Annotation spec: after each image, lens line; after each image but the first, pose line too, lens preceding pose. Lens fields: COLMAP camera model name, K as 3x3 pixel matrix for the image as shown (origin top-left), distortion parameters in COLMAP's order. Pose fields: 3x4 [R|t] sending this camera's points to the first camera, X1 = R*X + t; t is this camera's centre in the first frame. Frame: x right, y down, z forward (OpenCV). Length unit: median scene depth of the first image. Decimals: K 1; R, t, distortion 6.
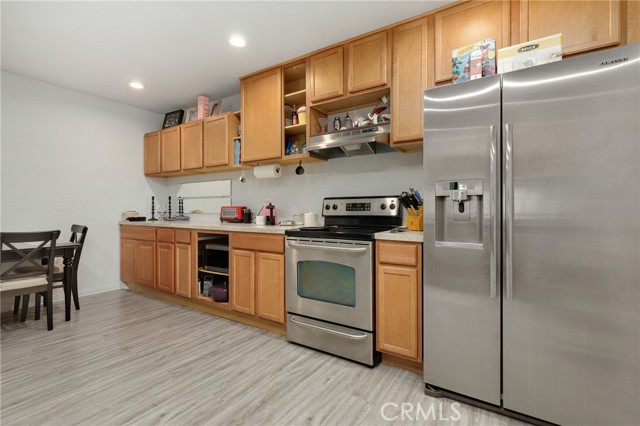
lens RADIAL K [[305.5, 0, 320.0], [0, 305.5, 213.0], [0, 0, 1]] dist [-0.001587, -0.000135]
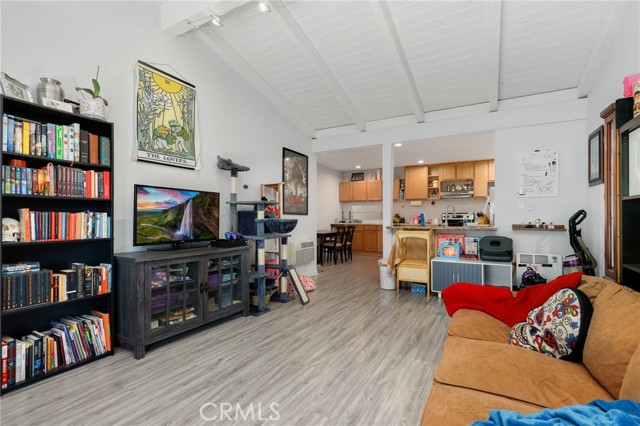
lens RADIAL K [[297.0, 0, 332.0], [0, 297.0, 217.8], [0, 0, 1]] dist [-0.001044, -0.000070]
pose [[0.994547, 0.004704, 0.104184, -1.266751], [-0.001689, 0.999578, -0.029002, 0.071584], [-0.104277, 0.028667, 0.994135, -1.570900]]
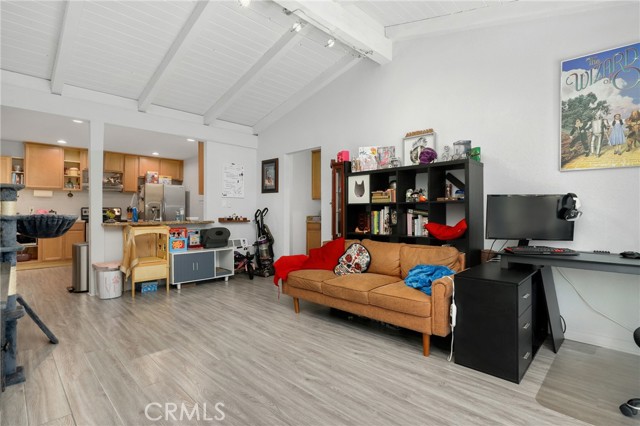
lens RADIAL K [[305.5, 0, 320.0], [0, 305.5, 213.0], [0, 0, 1]] dist [-0.001587, -0.000135]
pose [[0.176288, 0.001714, 0.984337, -1.970271], [0.028987, 0.999556, -0.006932, 0.061277], [-0.983912, 0.029755, 0.176160, -1.201682]]
